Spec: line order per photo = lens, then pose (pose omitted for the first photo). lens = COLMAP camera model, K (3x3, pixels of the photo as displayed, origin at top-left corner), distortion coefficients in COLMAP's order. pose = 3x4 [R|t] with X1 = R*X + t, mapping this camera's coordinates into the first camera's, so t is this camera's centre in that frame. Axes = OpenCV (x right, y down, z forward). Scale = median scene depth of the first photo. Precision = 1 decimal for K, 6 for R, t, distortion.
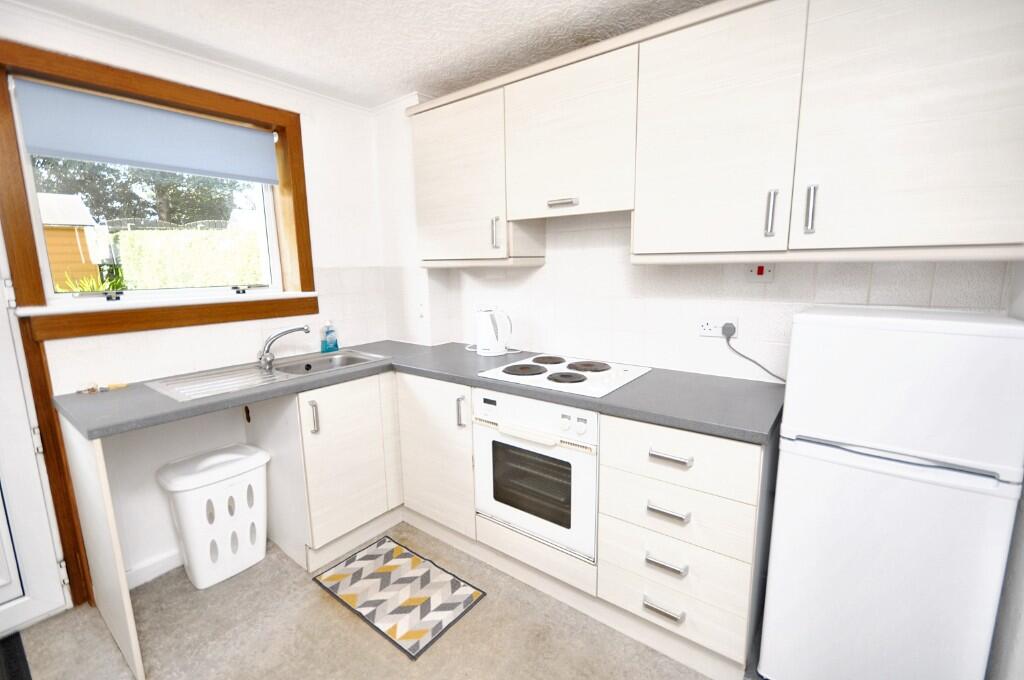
lens RADIAL K [[446.4, 0, 512.0], [0, 446.4, 340.0], [0, 0, 1]] dist [-0.002054, -0.000188]
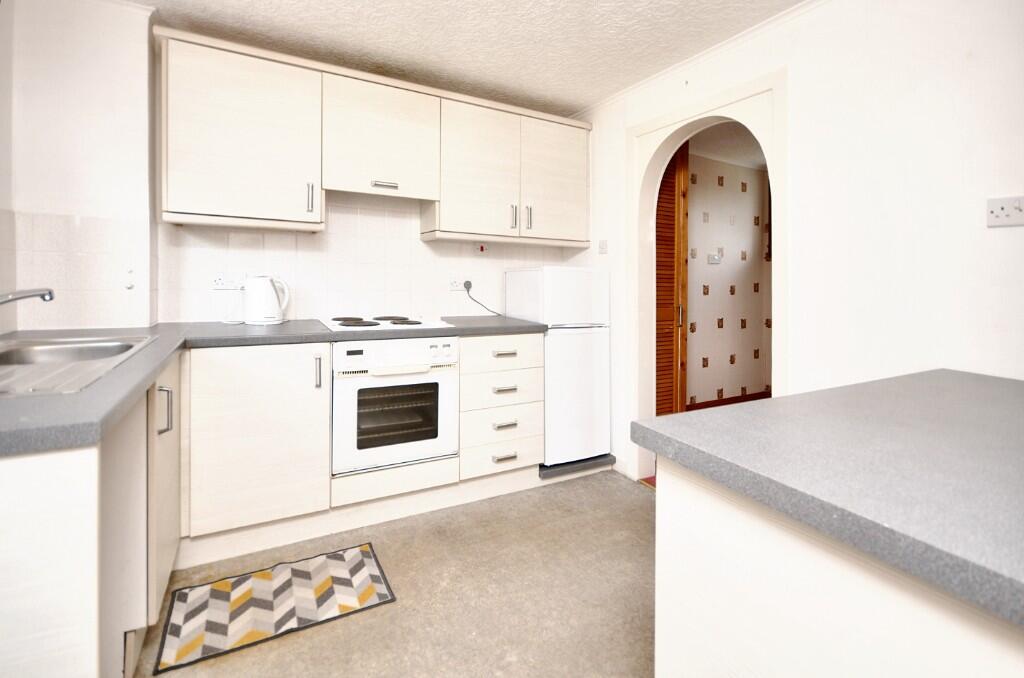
lens RADIAL K [[473.3, 0, 508.3], [0, 473.3, 269.7], [0, 0, 1]] dist [-0.001351, -0.000233]
pose [[0.400868, 0.039497, 0.915284, -0.966230], [0.123542, 0.987614, -0.096727, 0.100539], [-0.907767, 0.151851, 0.391024, 0.205172]]
